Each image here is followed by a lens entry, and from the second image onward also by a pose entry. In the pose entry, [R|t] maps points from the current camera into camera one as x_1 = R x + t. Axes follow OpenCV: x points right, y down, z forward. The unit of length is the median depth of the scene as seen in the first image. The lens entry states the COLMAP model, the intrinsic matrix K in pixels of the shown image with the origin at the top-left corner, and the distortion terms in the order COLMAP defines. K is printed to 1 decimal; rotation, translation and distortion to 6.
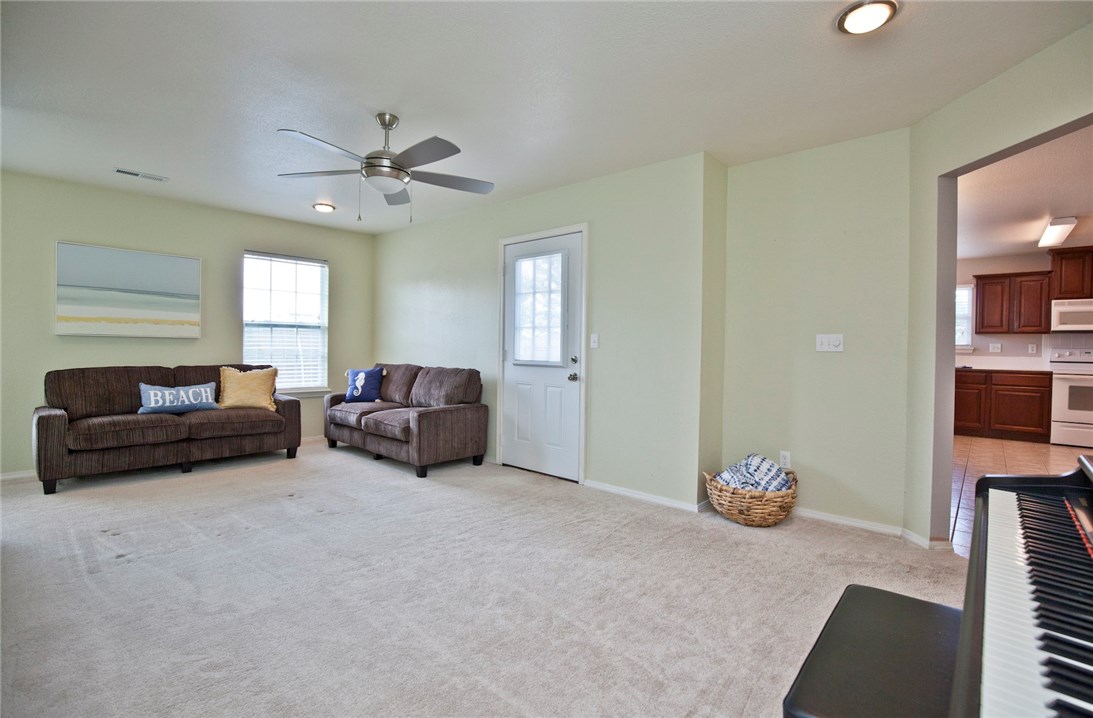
lens RADIAL K [[505.6, 0, 548.9], [0, 505.6, 353.9], [0, 0, 1]] dist [-0.028567, 0.001781]
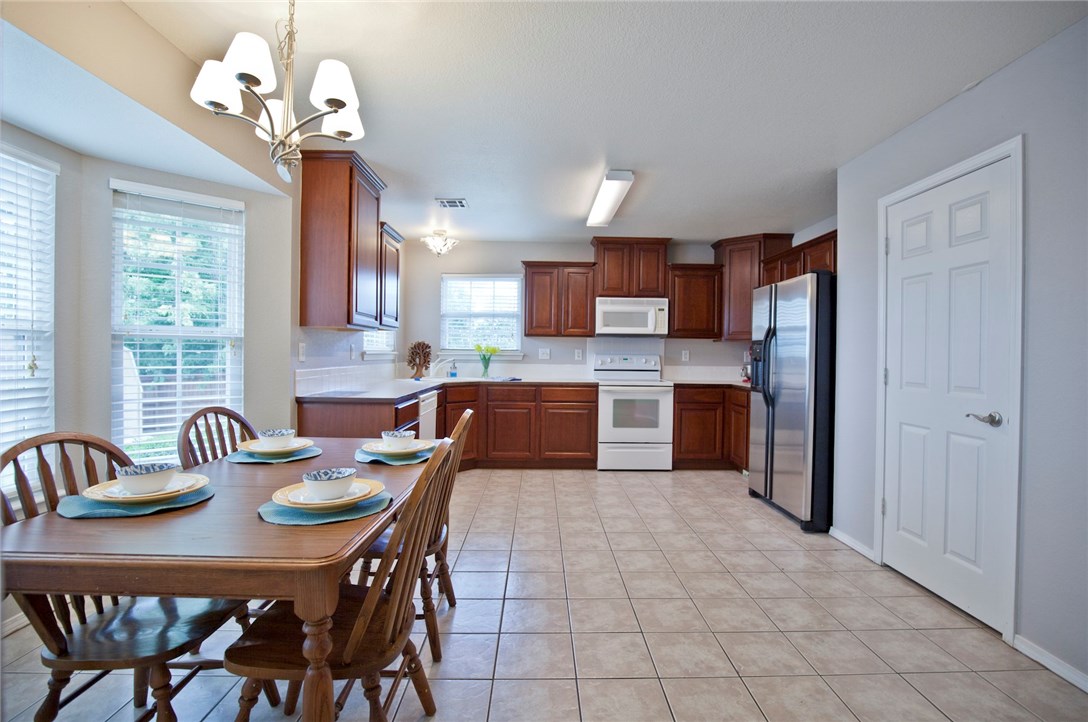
lens RADIAL K [[503.3, 0, 549.2], [0, 503.3, 360.7], [0, 0, 1]] dist [-0.028567, 0.001781]
pose [[0.734930, -0.013812, 0.678002, 0.376171], [0.008686, 0.999902, 0.010954, -0.010918], [-0.678087, -0.002161, 0.734978, 0.418478]]
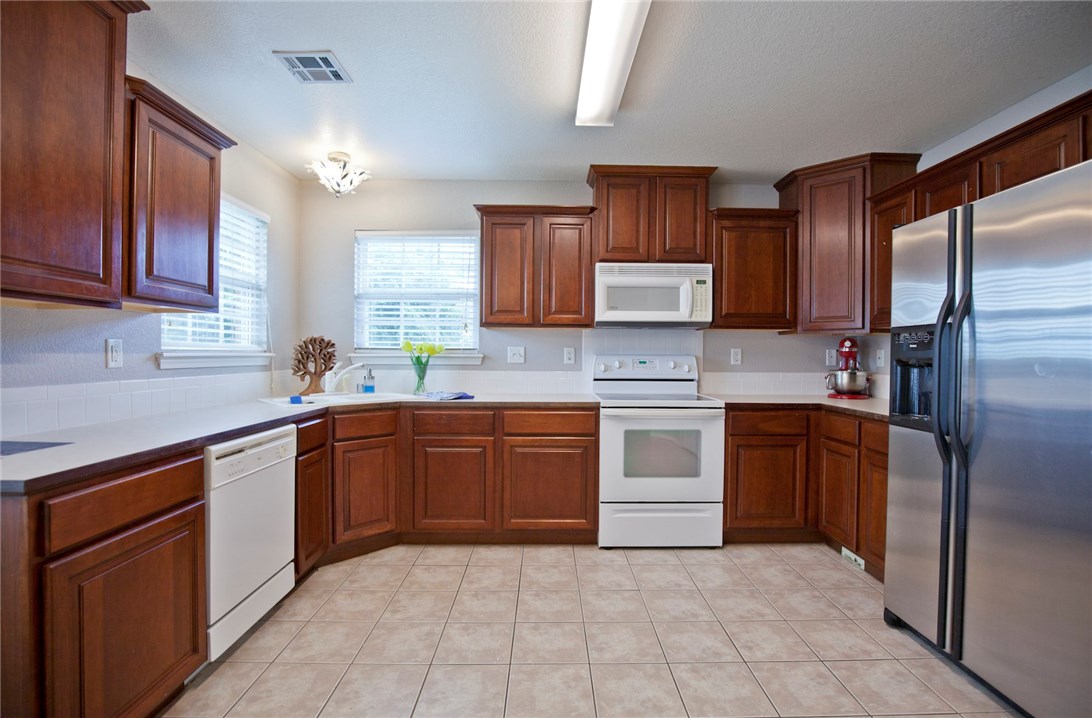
lens RADIAL K [[505.1, 0, 553.4], [0, 505.1, 358.9], [0, 0, 1]] dist [-0.028567, 0.001781]
pose [[0.739335, -0.014802, 0.673175, 0.625348], [0.014090, 0.999880, 0.006511, -0.011667], [-0.673190, 0.004671, 0.739454, 0.631400]]
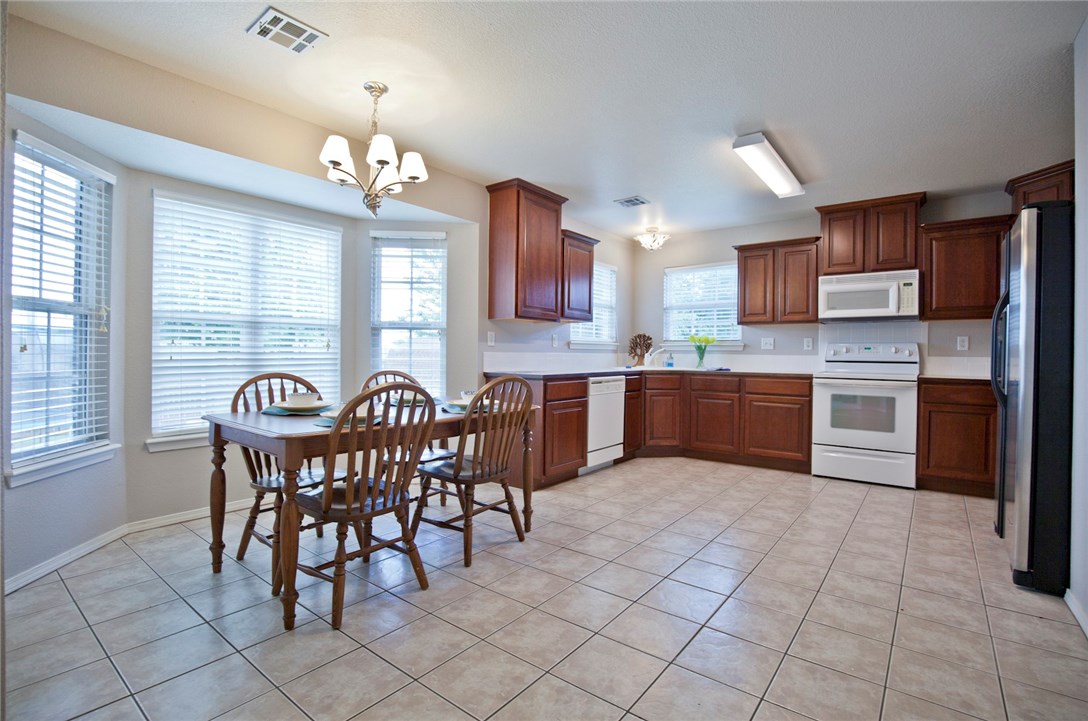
lens RADIAL K [[503.3, 0, 552.7], [0, 503.3, 356.6], [0, 0, 1]] dist [-0.028567, 0.001781]
pose [[0.997657, -0.004152, 0.068289, 0.573814], [0.004718, 0.999956, -0.008128, 0.013491], [-0.068252, 0.008431, 0.997632, 0.286272]]
